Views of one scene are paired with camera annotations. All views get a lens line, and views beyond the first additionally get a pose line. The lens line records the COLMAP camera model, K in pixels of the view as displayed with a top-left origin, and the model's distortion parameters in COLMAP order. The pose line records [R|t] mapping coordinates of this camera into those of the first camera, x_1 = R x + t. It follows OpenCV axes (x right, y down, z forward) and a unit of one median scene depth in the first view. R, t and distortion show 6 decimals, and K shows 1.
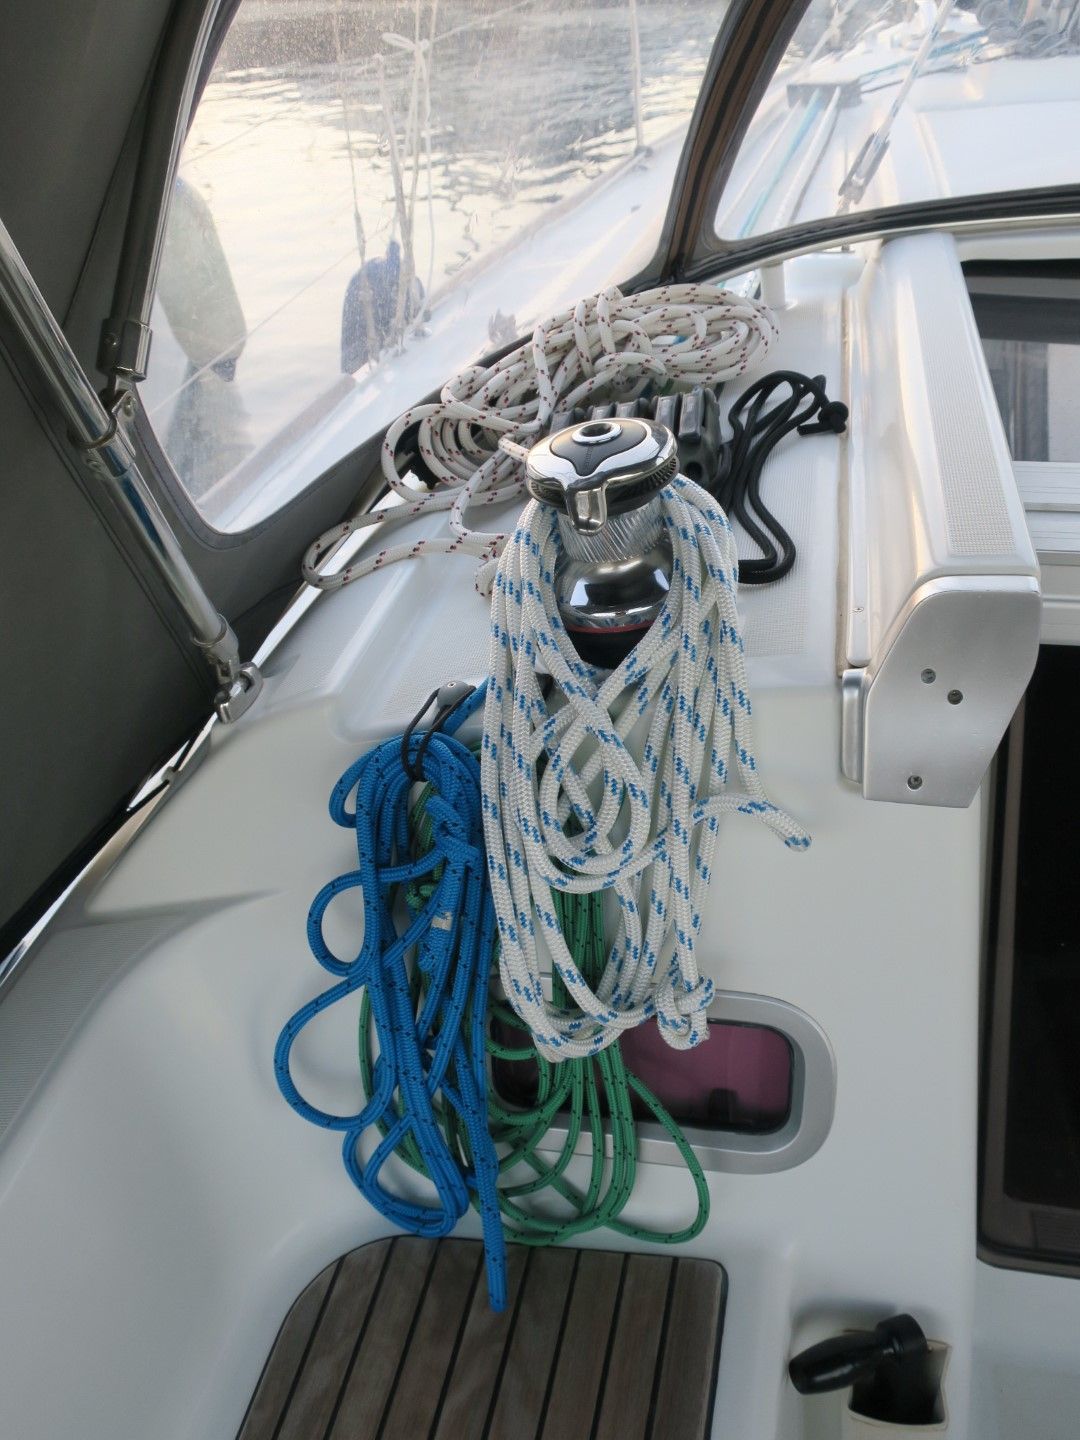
lens RADIAL K [[1256.7, 0, 542.0], [0, 1256.7, 714.6], [0, 0, 1]] dist [-0.009567, -0.005800]
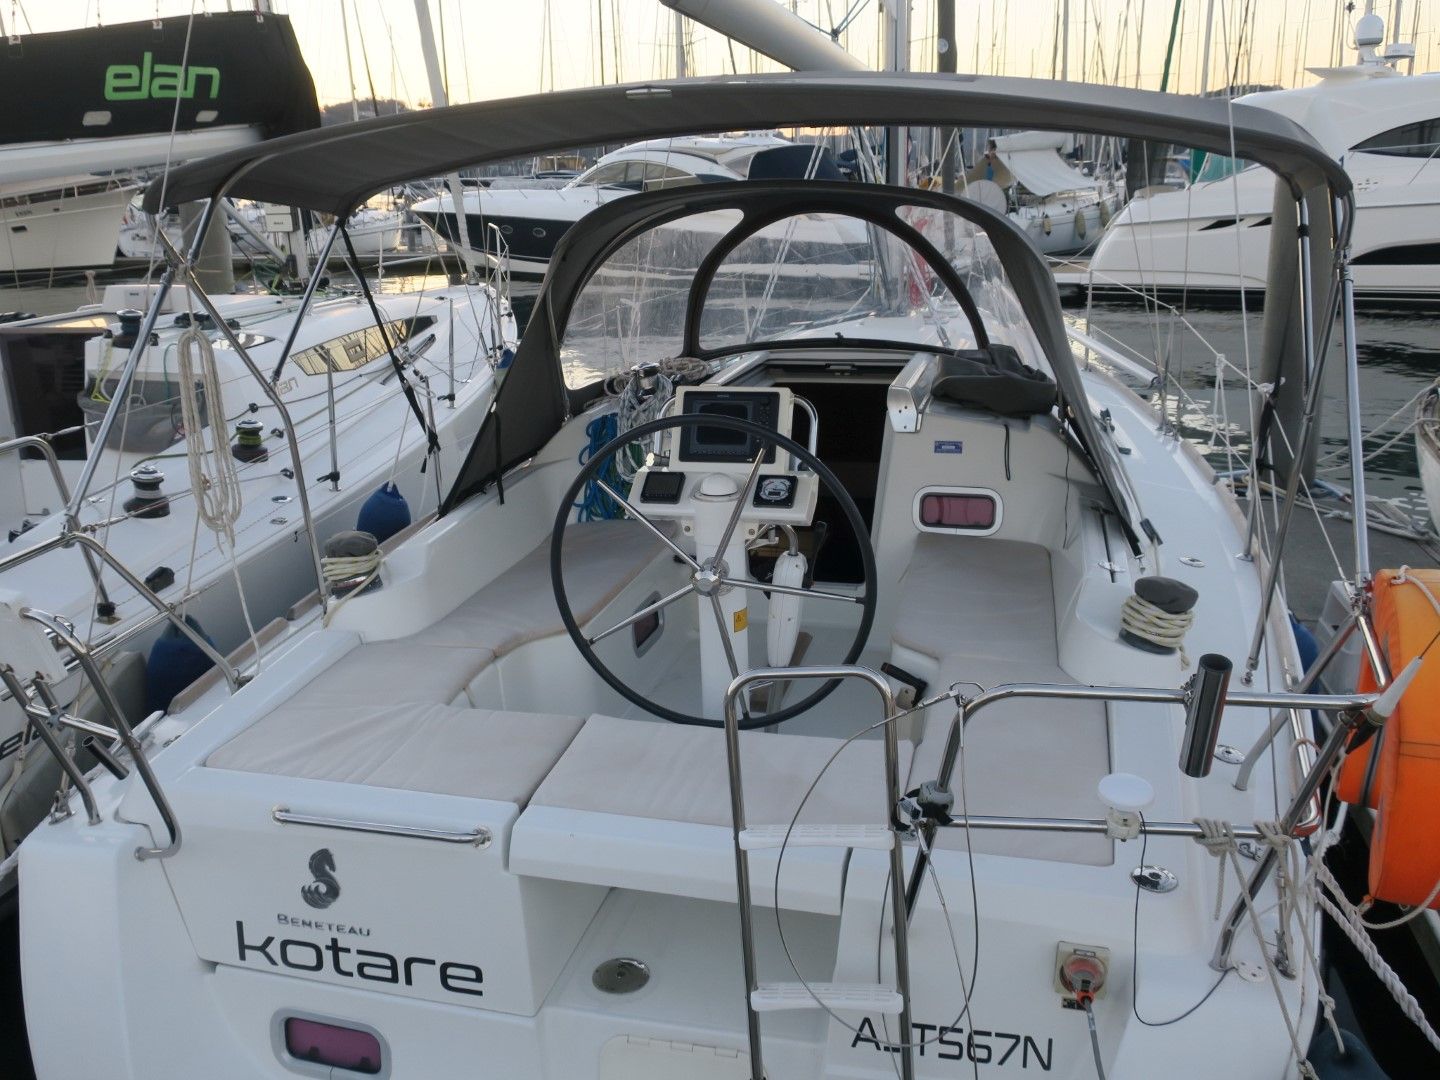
lens RADIAL K [[1257.9, 0, 726.9], [0, 1257.9, 543.7], [0, 0, 1]] dist [0.003008, 0.006629]
pose [[0.995915, 0.037803, -0.082004, 0.754034], [-0.059431, 0.958131, -0.280094, 1.728784], [0.067982, 0.283823, 0.956464, -3.332762]]
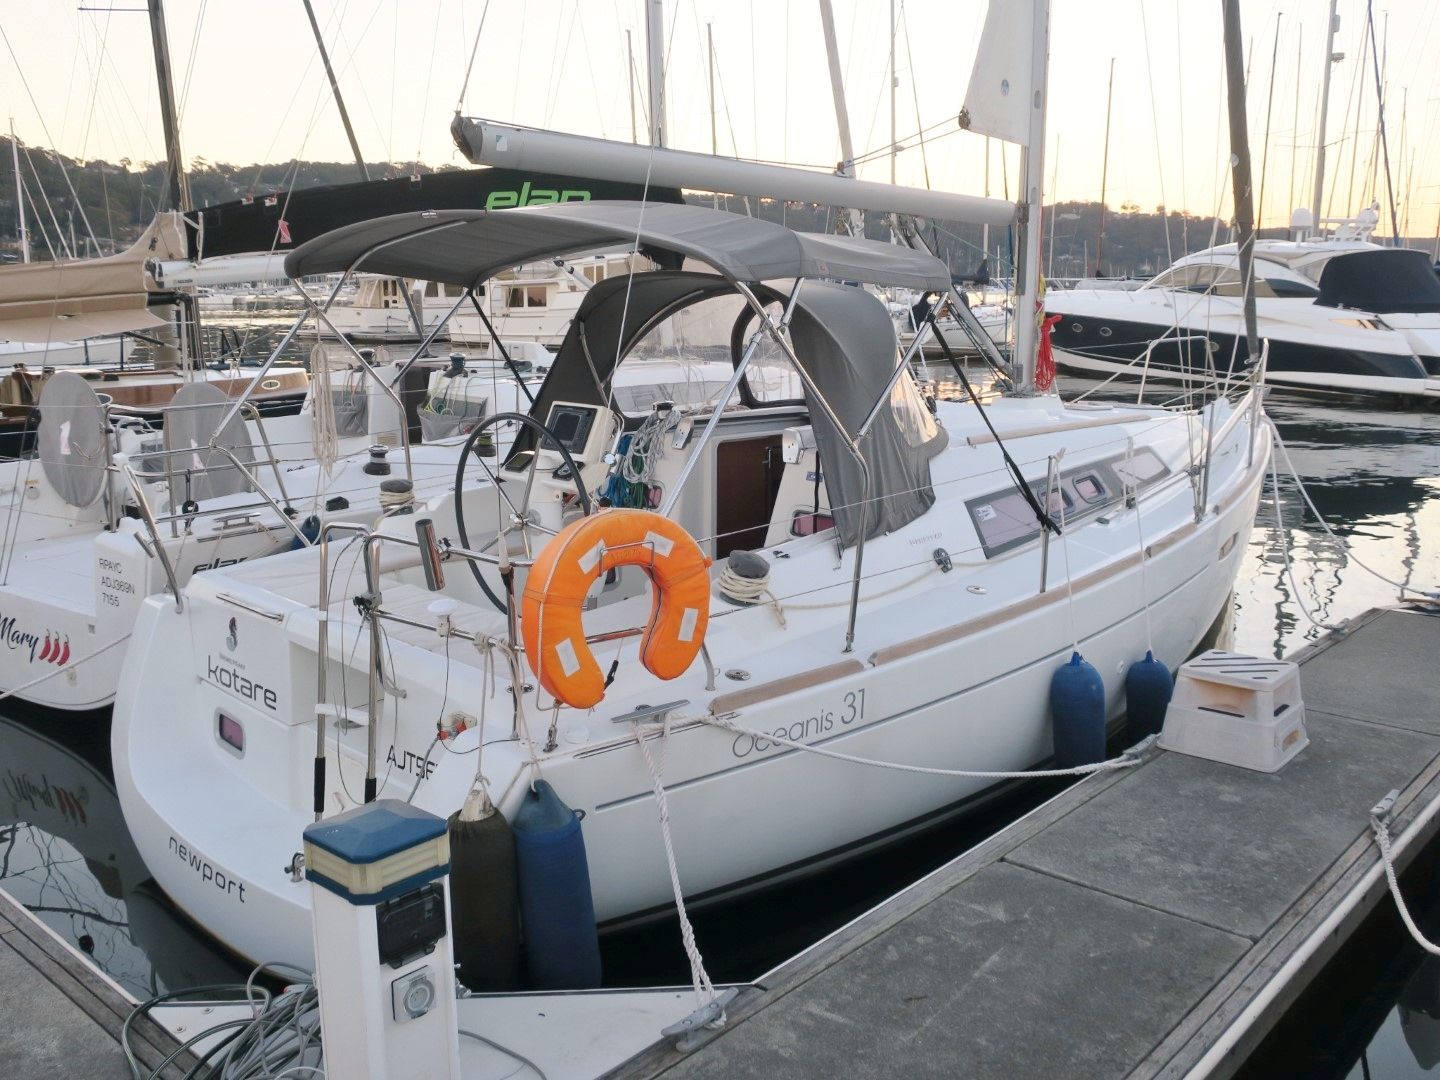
lens RADIAL K [[1256.7, 0, 716.1], [0, 1256.7, 548.2], [0, 0, 1]] dist [-0.009567, -0.005800]
pose [[0.816349, 0.151472, -0.557343, 3.973211], [-0.335766, 0.909637, -0.244585, 1.973825], [0.469932, 0.386803, 0.793440, -3.770291]]
